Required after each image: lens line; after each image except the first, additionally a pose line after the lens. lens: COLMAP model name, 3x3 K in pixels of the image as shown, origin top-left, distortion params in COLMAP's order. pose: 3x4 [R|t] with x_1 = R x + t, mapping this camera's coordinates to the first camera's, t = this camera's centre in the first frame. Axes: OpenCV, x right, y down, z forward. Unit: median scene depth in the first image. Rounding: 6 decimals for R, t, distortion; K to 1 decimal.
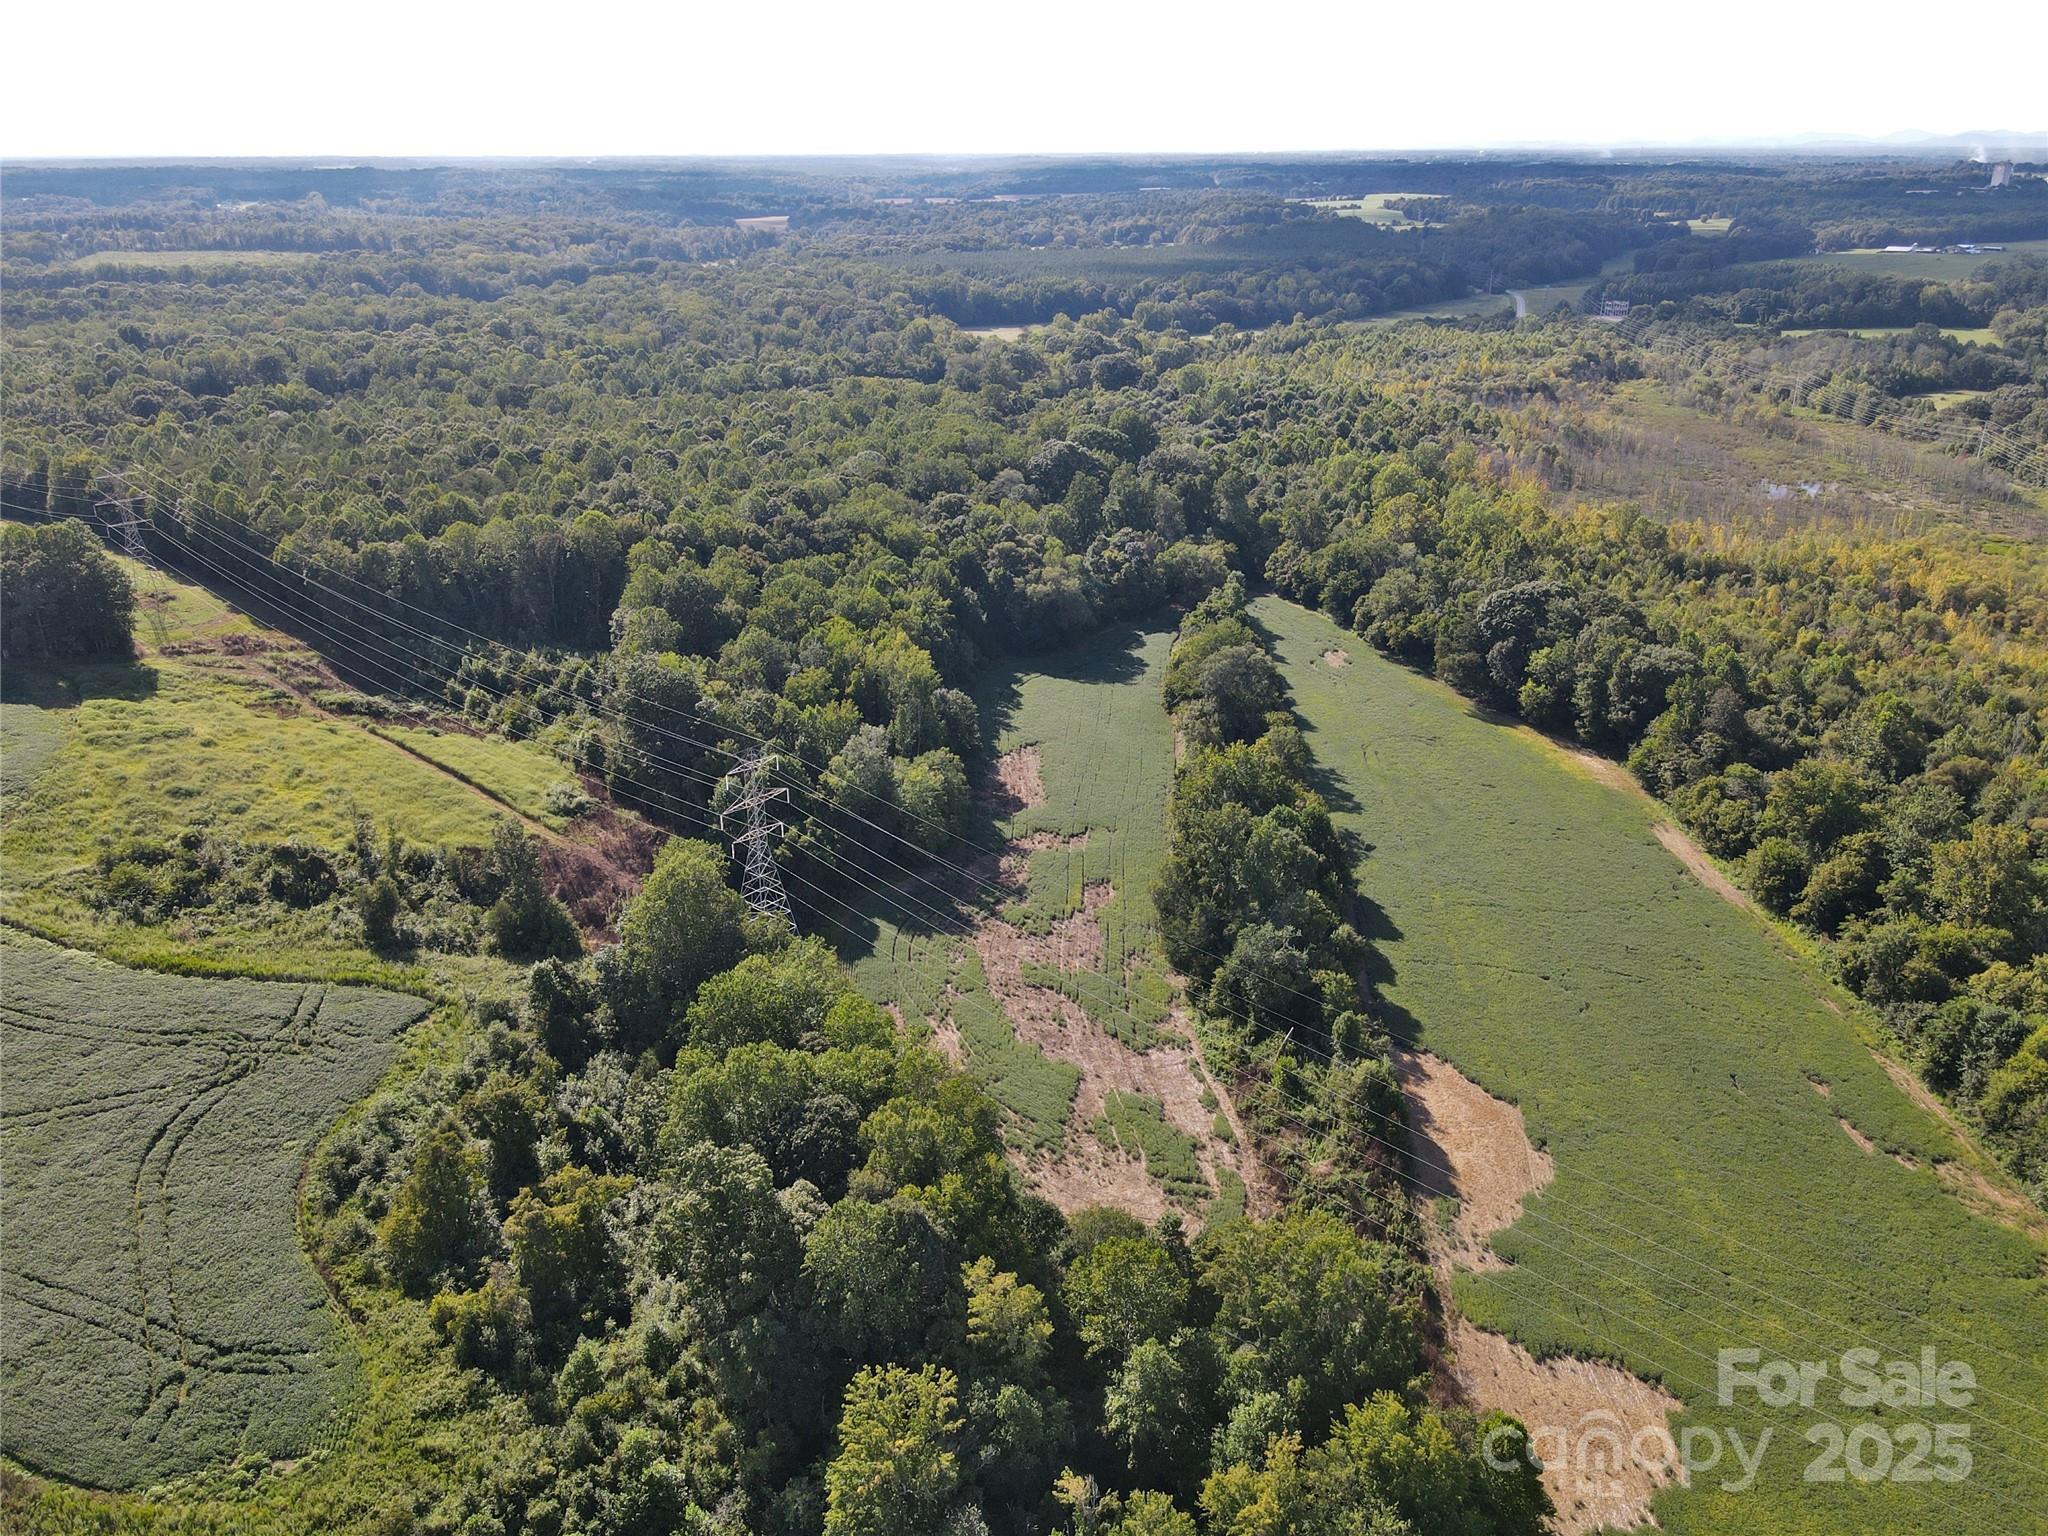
lens RADIAL K [[1502.9, 0, 1024.0], [0, 1502.9, 768.0], [0, 0, 1]] dist [0.003644, 0.022227]
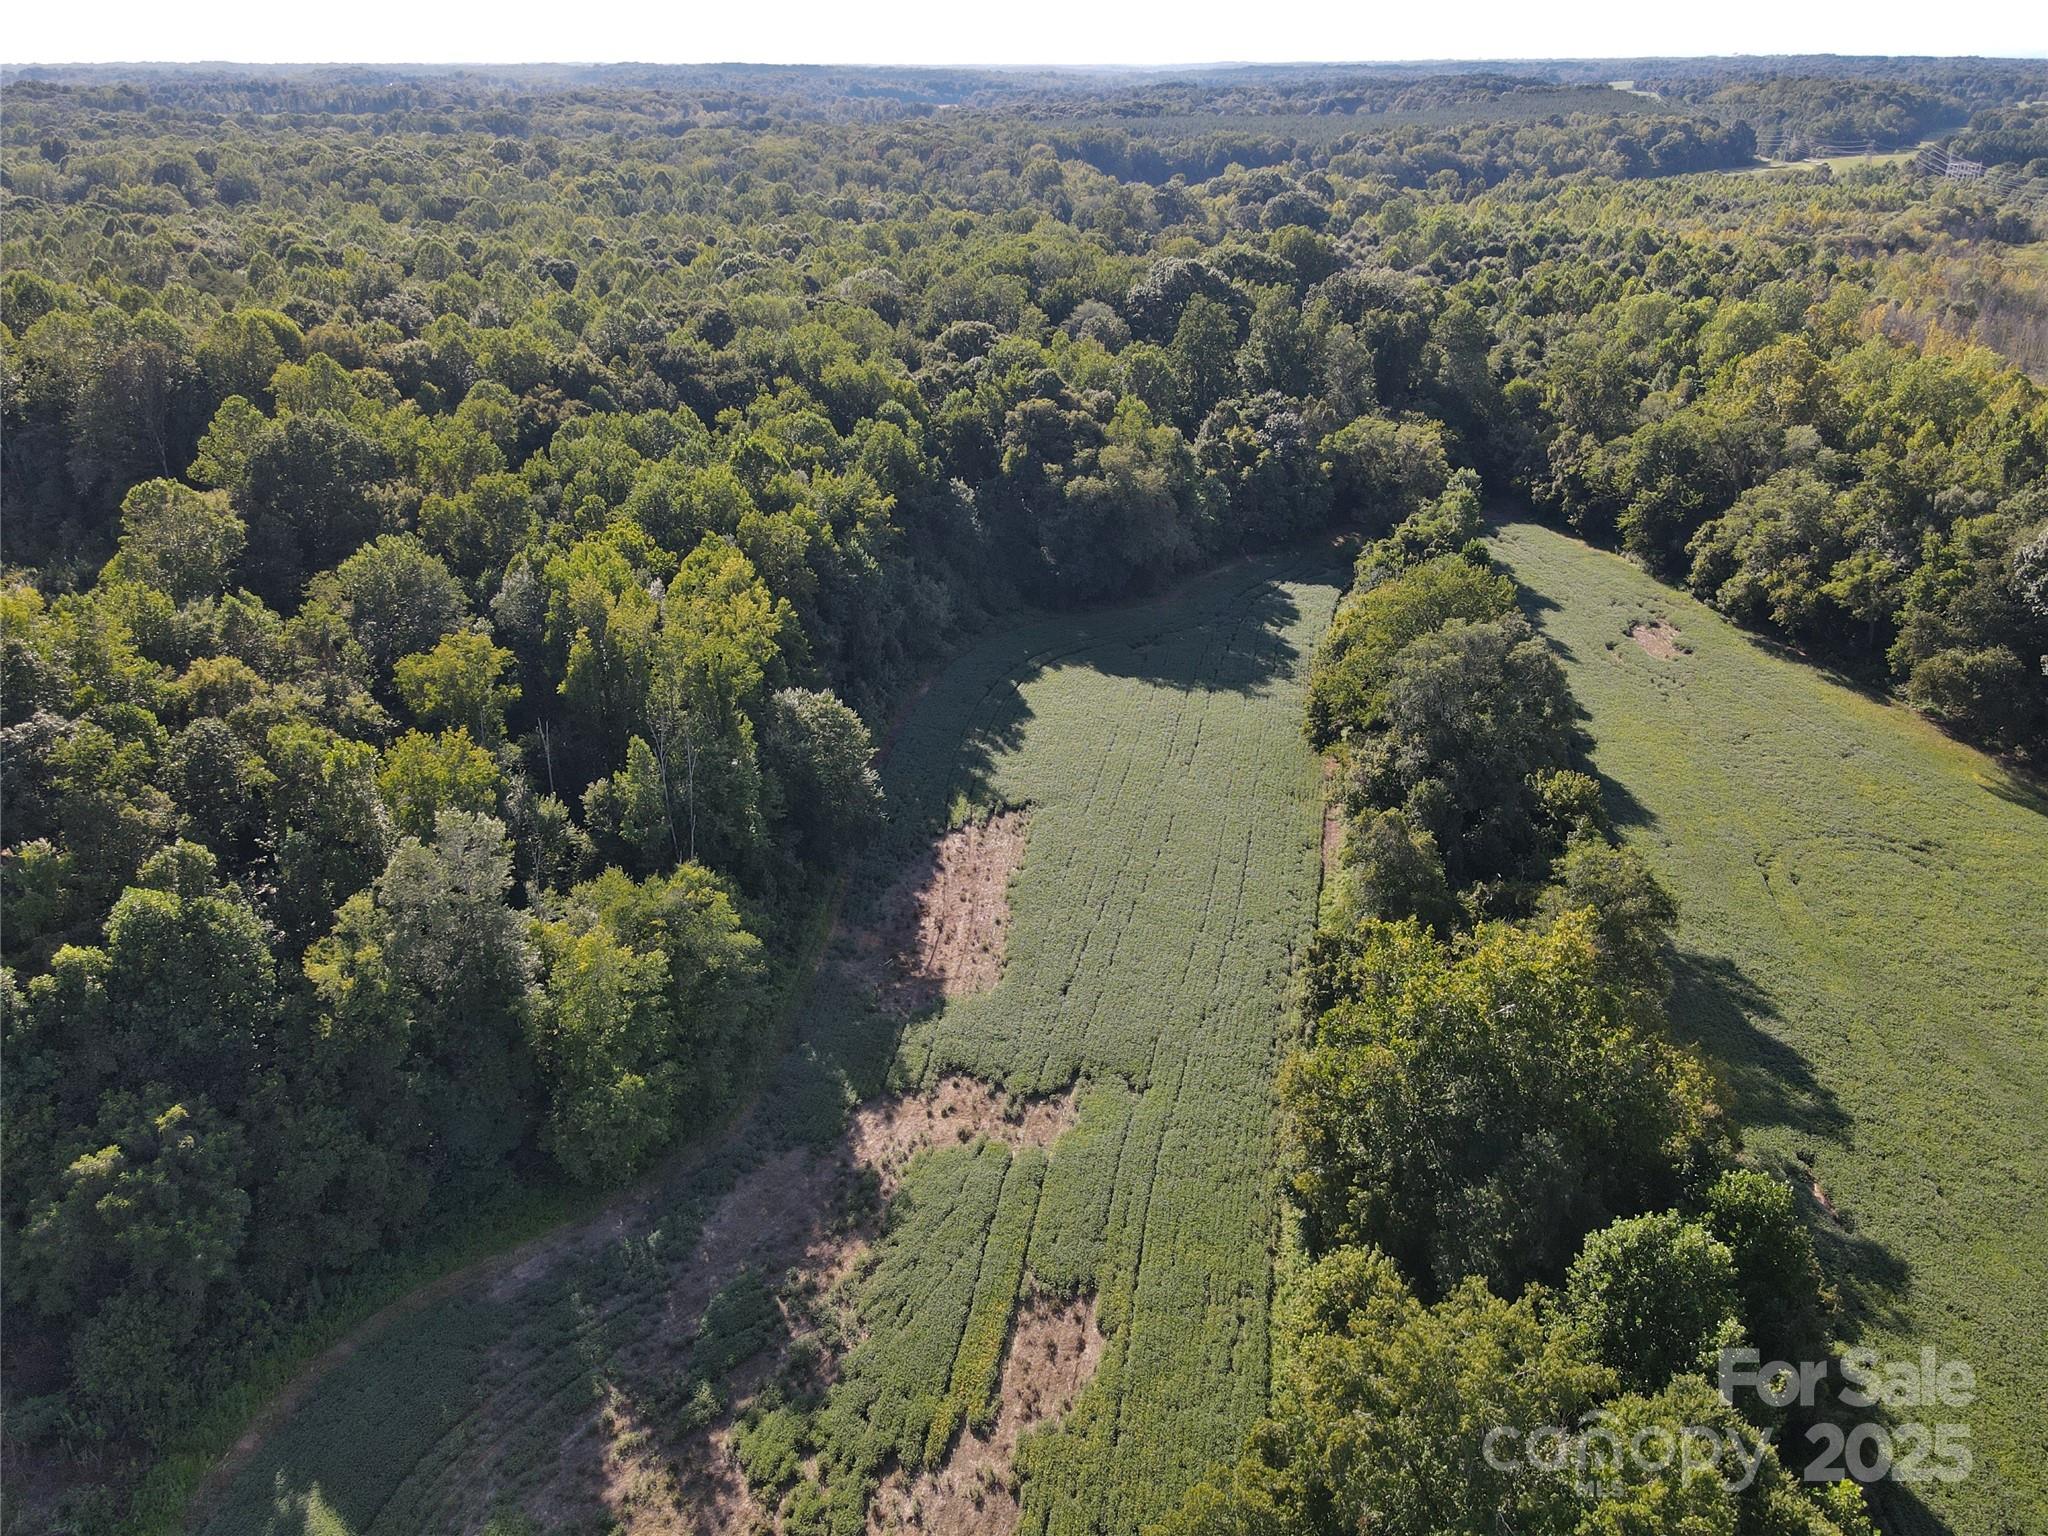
lens RADIAL K [[1502.9, 0, 1024.0], [0, 1502.9, 768.0], [0, 0, 1]] dist [0.003644, 0.022227]
pose [[0.992273, 0.053017, -0.112178, 0.058915], [-0.047587, 0.997588, 0.050543, -0.051434], [0.114587, -0.044814, 0.992402, 0.526145]]
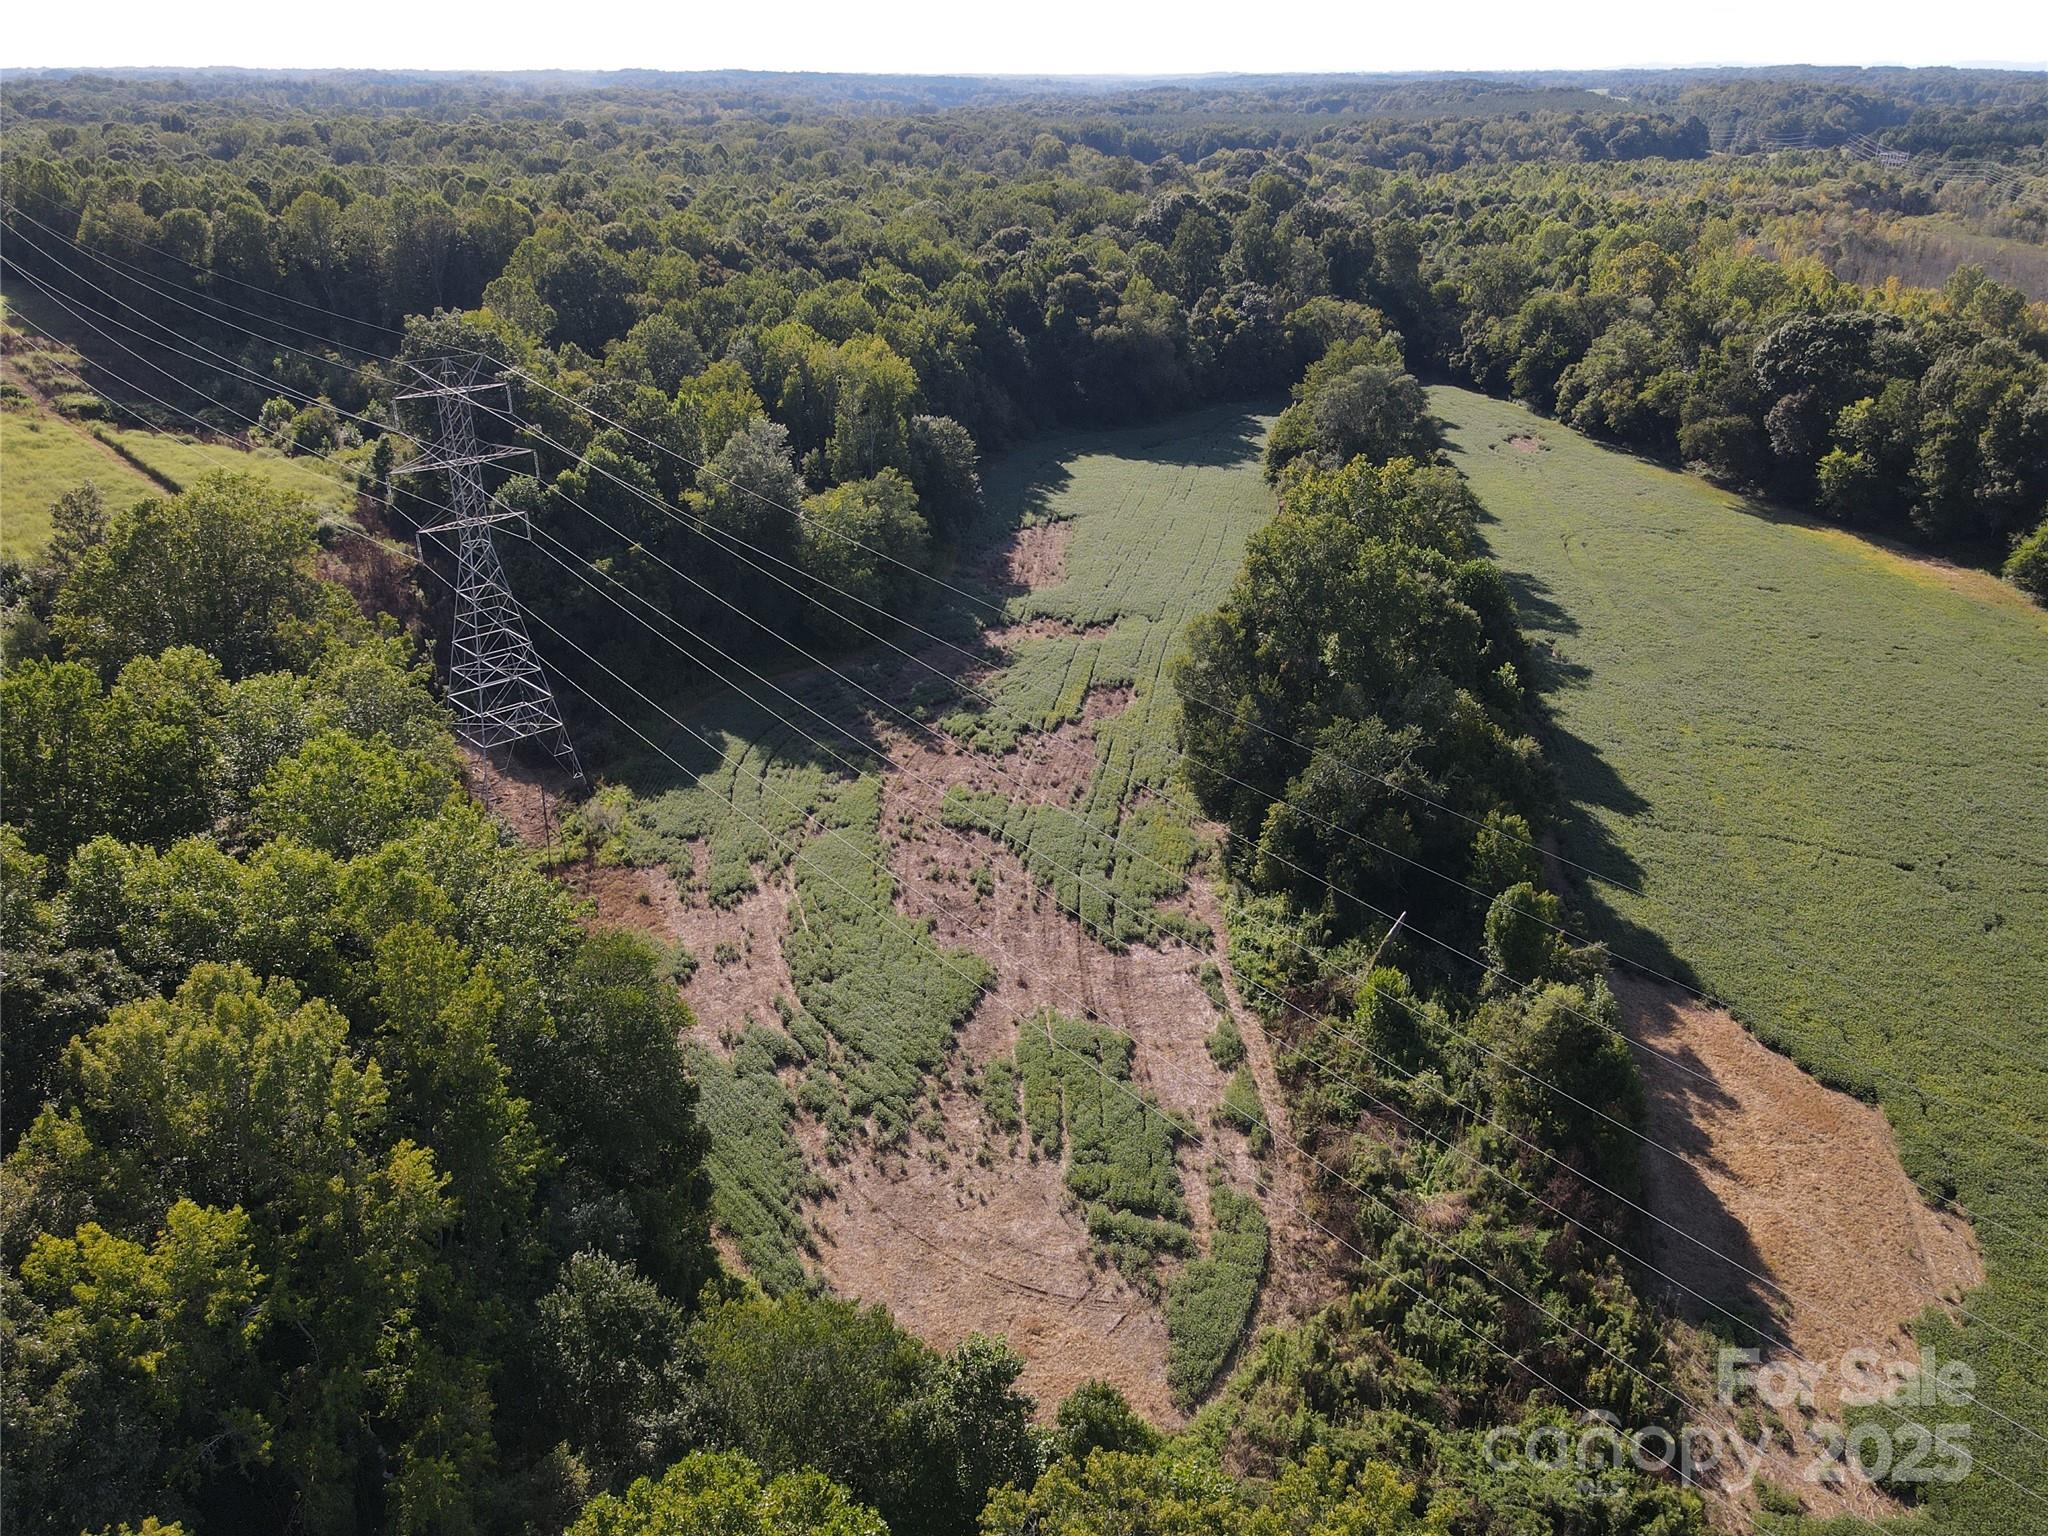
lens RADIAL K [[1501.4, 0, 1024.0], [0, 1501.4, 768.0], [0, 0, 1]] dist [0.011980, 0.011704]
pose [[0.992817, 0.053857, -0.106836, 0.064603], [-0.049393, 0.997810, 0.043999, 0.067688], [0.108971, -0.038406, 0.993303, 0.306568]]
